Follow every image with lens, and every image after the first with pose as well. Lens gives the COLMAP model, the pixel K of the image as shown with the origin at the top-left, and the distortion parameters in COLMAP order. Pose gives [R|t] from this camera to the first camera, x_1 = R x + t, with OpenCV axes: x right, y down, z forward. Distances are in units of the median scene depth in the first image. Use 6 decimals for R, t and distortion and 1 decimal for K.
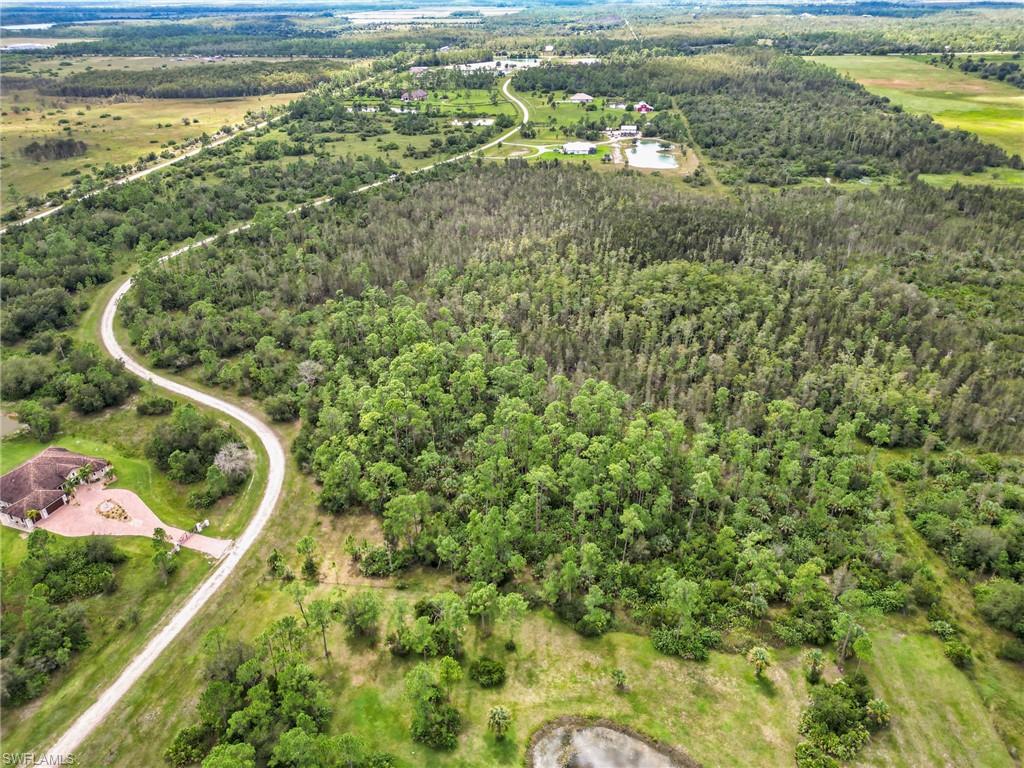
lens RADIAL K [[718.8, 0, 512.0], [0, 718.8, 384.0], [0, 0, 1]] dist [0.070503, -0.065394]
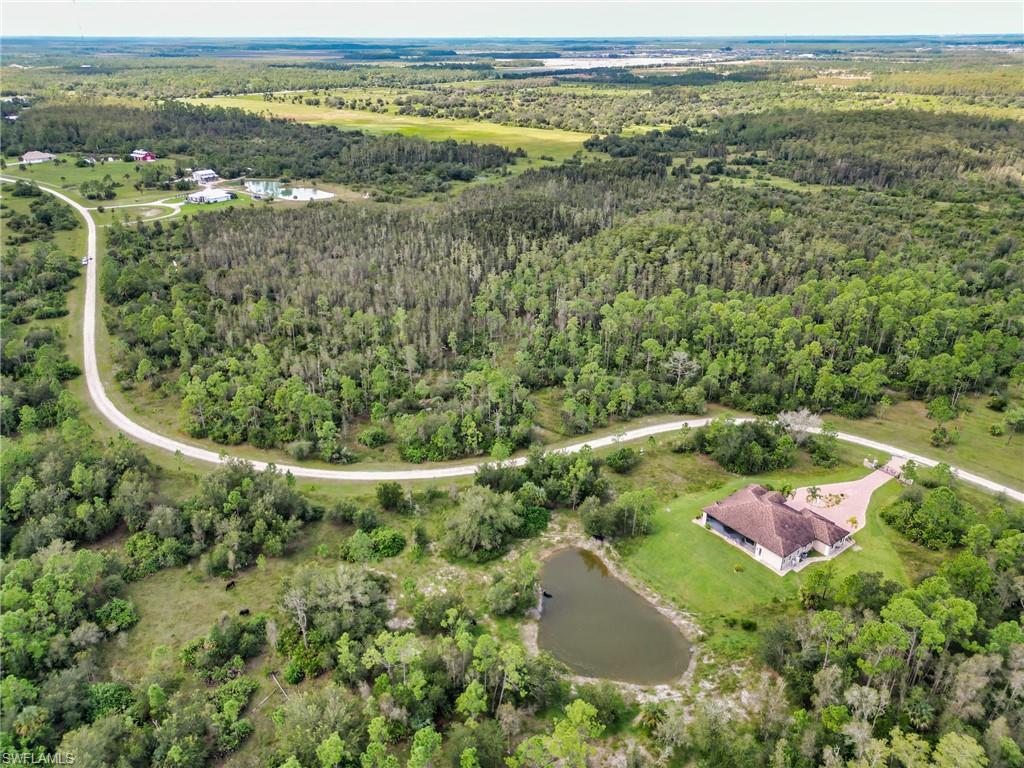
lens RADIAL K [[718.8, 0, 512.0], [0, 718.8, 384.0], [0, 0, 1]] dist [0.070503, -0.065394]
pose [[0.533706, -0.359769, 0.765326, -1.149495], [0.405227, 0.903127, 0.141959, -0.222220], [-0.742260, 0.234366, 0.627792, 0.511494]]
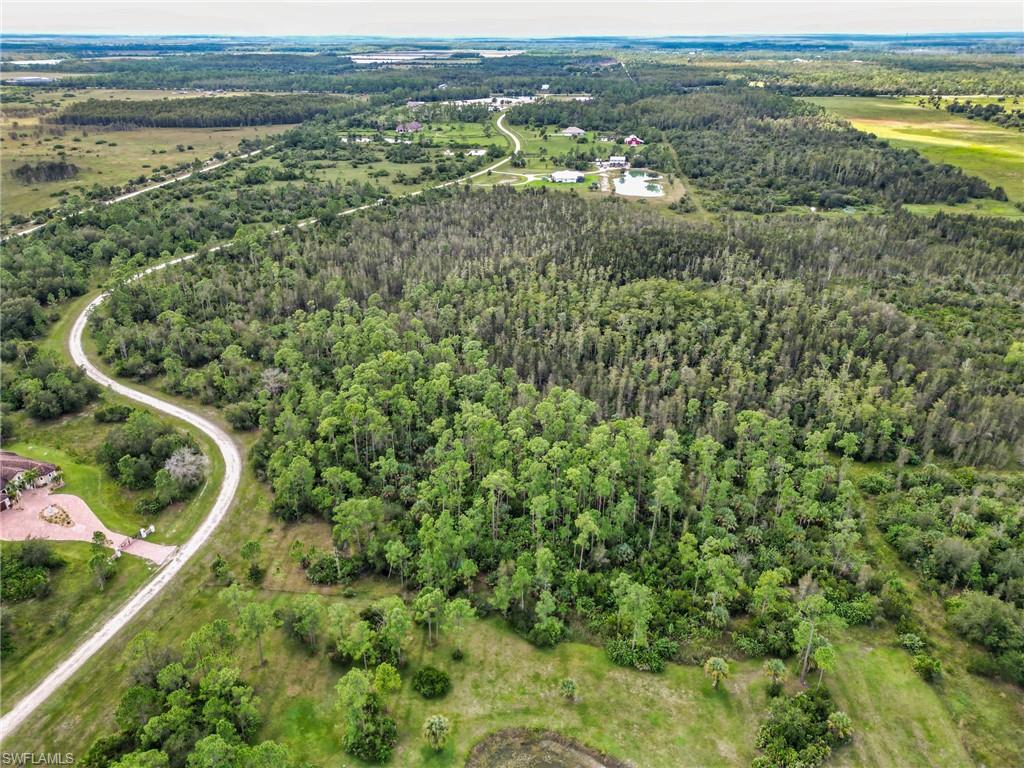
lens RADIAL K [[718.8, 0, 512.0], [0, 718.8, 384.0], [0, 0, 1]] dist [0.070503, -0.065394]
pose [[0.999935, 0.011139, 0.002428, 0.038605], [-0.011005, 0.998709, -0.049599, 0.032264], [-0.002978, 0.049570, 0.998766, 0.020735]]
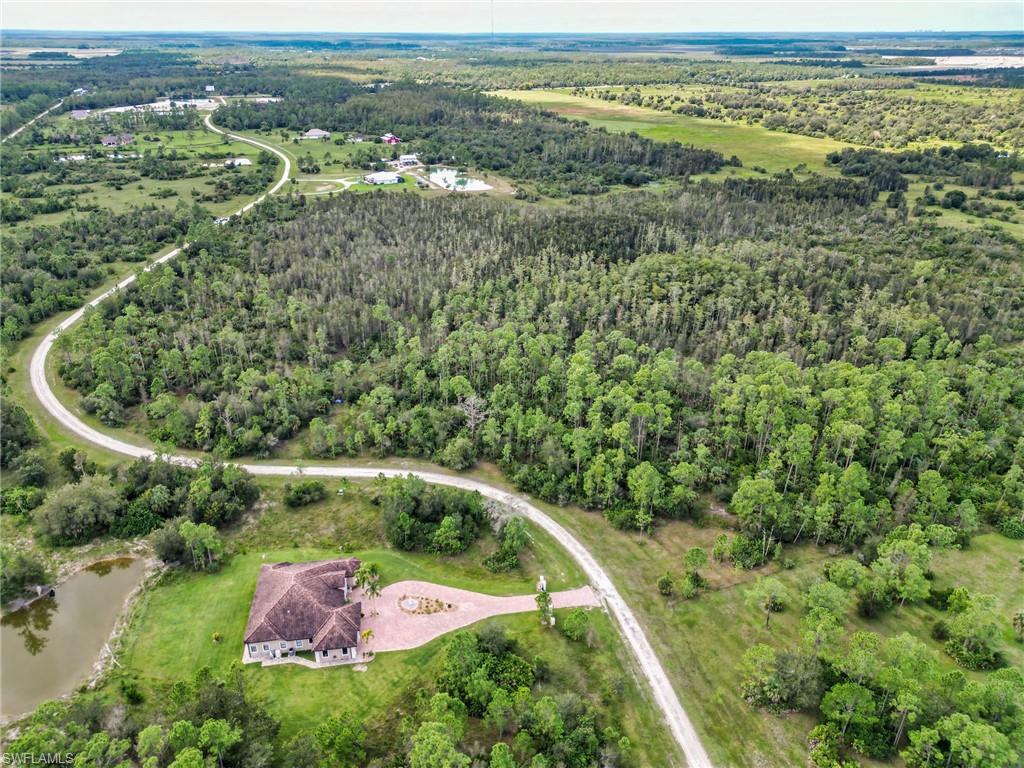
lens RADIAL K [[723.3, 0, 512.0], [0, 723.3, 384.0], [0, 0, 1]] dist [0.068628, -0.062425]
pose [[0.873093, -0.203050, 0.443260, -0.599122], [0.226032, 0.974119, 0.001011, -0.036176], [-0.431993, 0.099308, 0.896393, 0.157835]]
